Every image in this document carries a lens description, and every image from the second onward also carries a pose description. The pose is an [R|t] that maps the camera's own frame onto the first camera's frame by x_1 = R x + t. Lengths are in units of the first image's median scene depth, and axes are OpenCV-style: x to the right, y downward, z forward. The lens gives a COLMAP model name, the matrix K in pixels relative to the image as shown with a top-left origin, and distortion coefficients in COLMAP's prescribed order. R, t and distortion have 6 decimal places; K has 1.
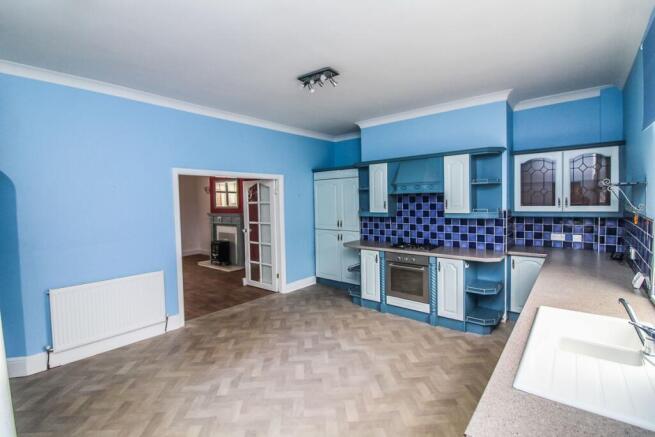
lens RADIAL K [[300.6, 0, 326.5], [0, 300.6, 211.4], [0, 0, 1]] dist [-0.014984, -0.004198]
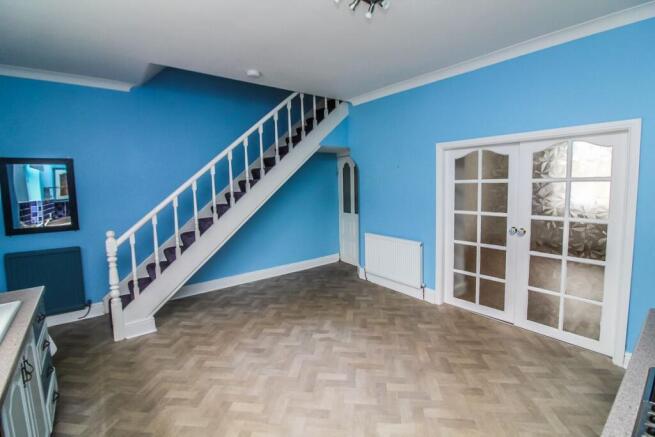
lens RADIAL K [[300.6, 0, 337.5], [0, 300.6, 211.5], [0, 0, 1]] dist [-0.014984, -0.004198]
pose [[-0.184585, 0.118356, -0.975664, 0.617722], [-0.013042, 0.992340, 0.122846, -0.047756], [0.982730, 0.035401, -0.181627, 1.009515]]
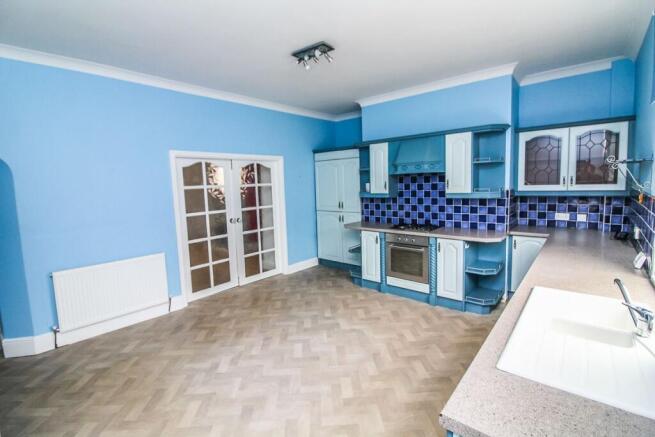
lens RADIAL K [[300.6, 0, 327.0], [0, 300.6, 211.5], [0, 0, 1]] dist [-0.014984, -0.004198]
pose [[0.999759, -0.008744, -0.020158, 0.029473], [0.009962, 0.998080, 0.061124, 0.002175], [0.019585, -0.061310, 0.997927, 0.010267]]
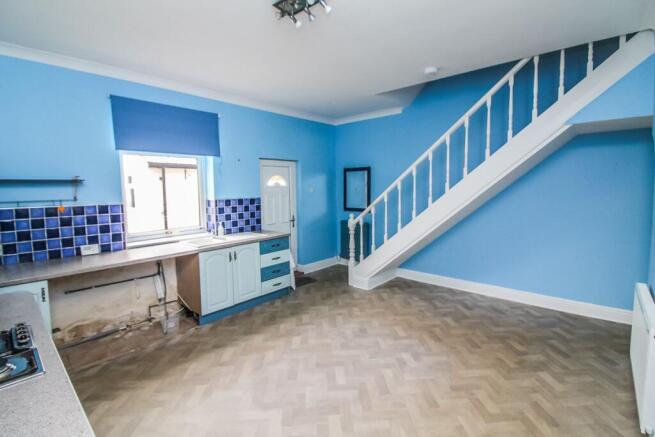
lens RADIAL K [[300.6, 0, 328.2], [0, 300.6, 213.2], [0, 0, 1]] dist [-0.014984, -0.004198]
pose [[-0.999195, 0.029860, 0.026777, -0.080722], [0.032977, 0.991638, 0.124767, -0.052621], [-0.022827, 0.125550, -0.991825, 1.596089]]
